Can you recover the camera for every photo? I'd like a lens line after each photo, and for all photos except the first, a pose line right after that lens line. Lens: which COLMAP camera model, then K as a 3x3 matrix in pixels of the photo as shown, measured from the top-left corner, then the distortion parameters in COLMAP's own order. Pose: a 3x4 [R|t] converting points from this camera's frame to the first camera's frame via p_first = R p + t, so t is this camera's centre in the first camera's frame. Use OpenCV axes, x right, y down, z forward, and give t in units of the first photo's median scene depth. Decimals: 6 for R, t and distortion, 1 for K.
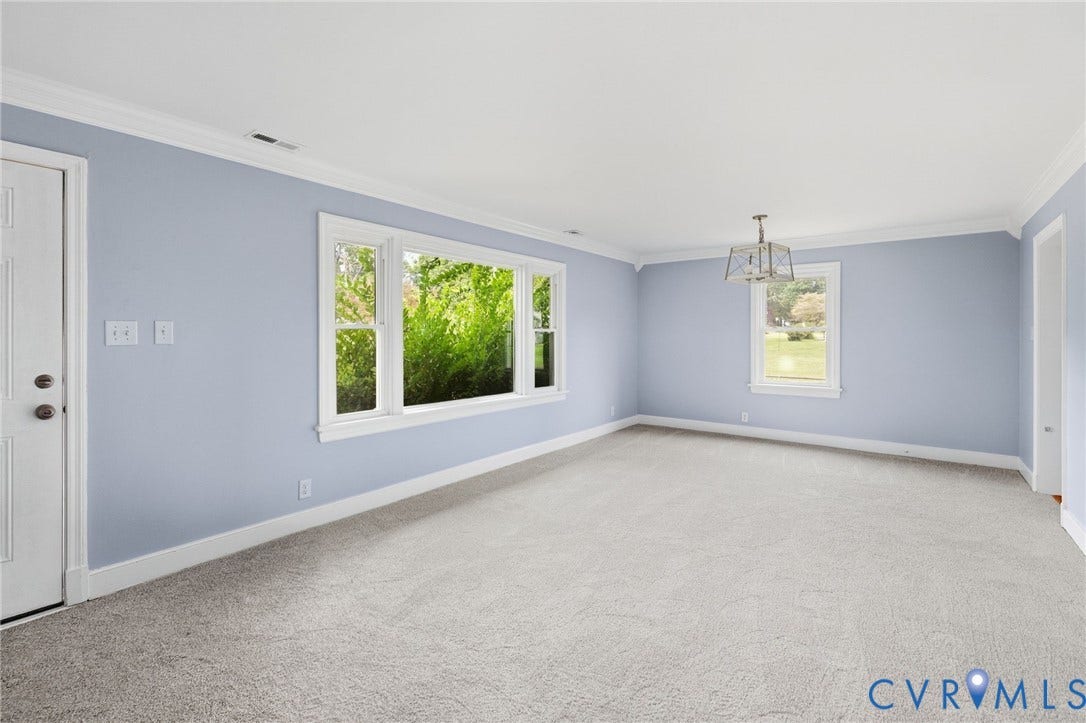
lens RADIAL K [[489.0, 0, 542.6], [0, 489.0, 341.3], [0, 0, 1]] dist [0.001483, 0.000204]
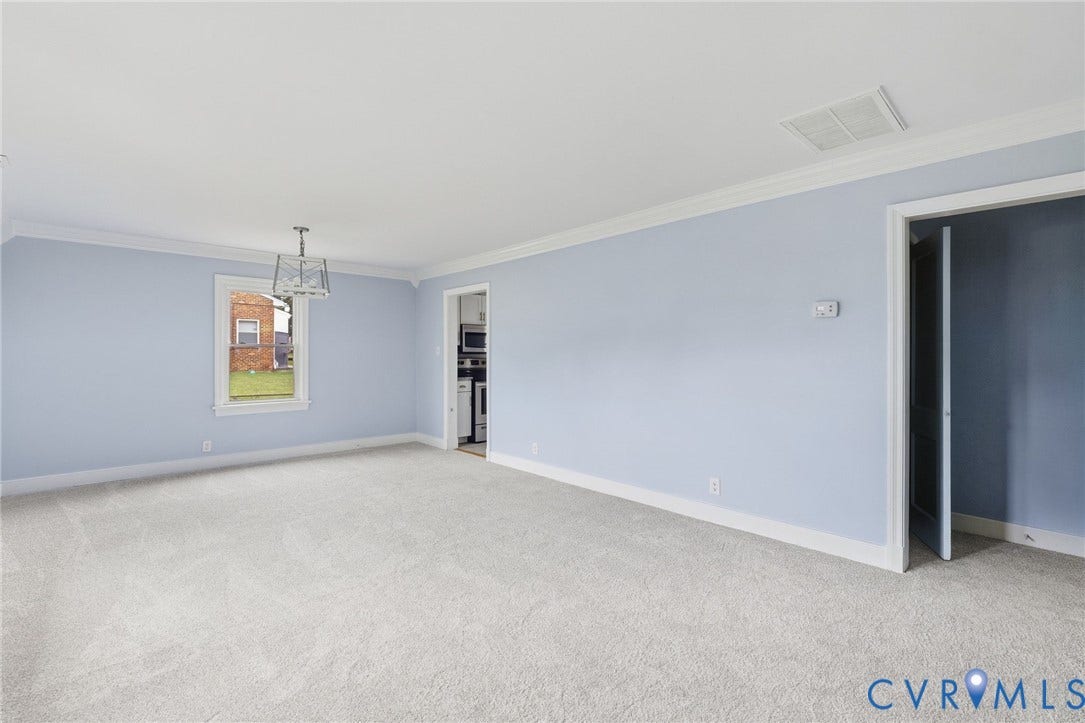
lens RADIAL K [[471.4, 0, 544.0], [0, 471.4, 352.7], [0, 0, 1]] dist [-0.000136, 0.000037]
pose [[0.177552, 0.000784, 0.984111, -0.300472], [0.005509, 0.999983, -0.001790, -0.004090], [-0.984096, 0.005739, 0.177545, 0.276407]]
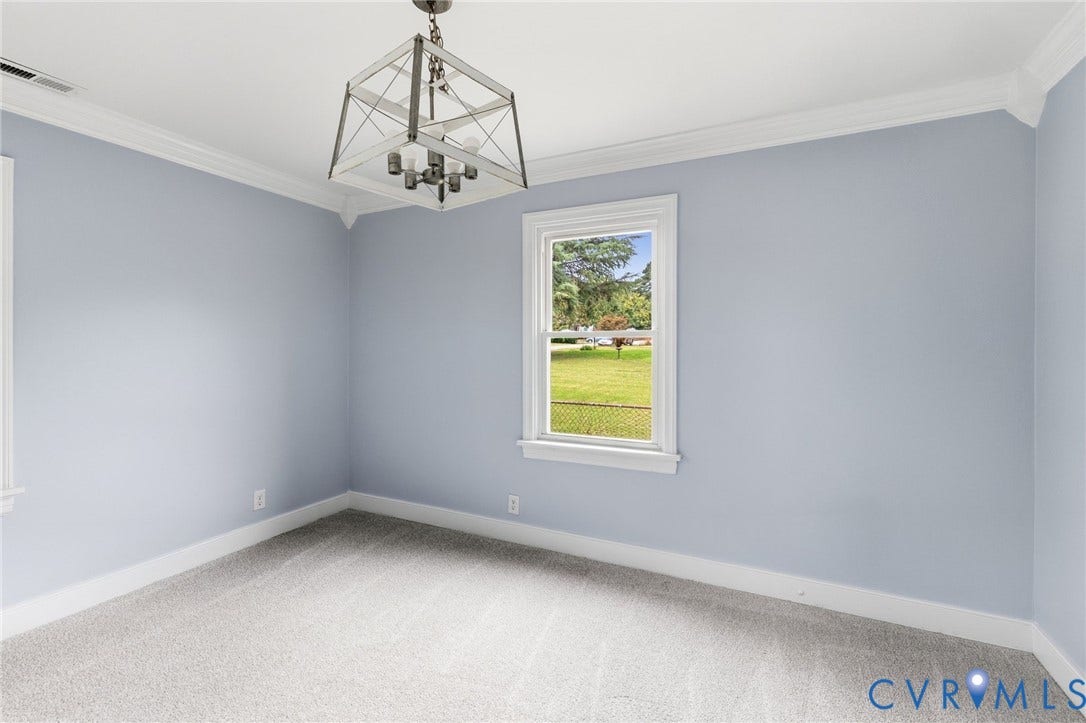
lens RADIAL K [[471.8, 0, 544.5], [0, 471.8, 352.6], [0, 0, 1]] dist [-0.000136, 0.000037]
pose [[0.982566, -0.001982, 0.185901, 0.360139], [0.001229, 0.999991, 0.004163, -0.006569], [-0.185908, -0.003862, 0.982560, 0.517066]]
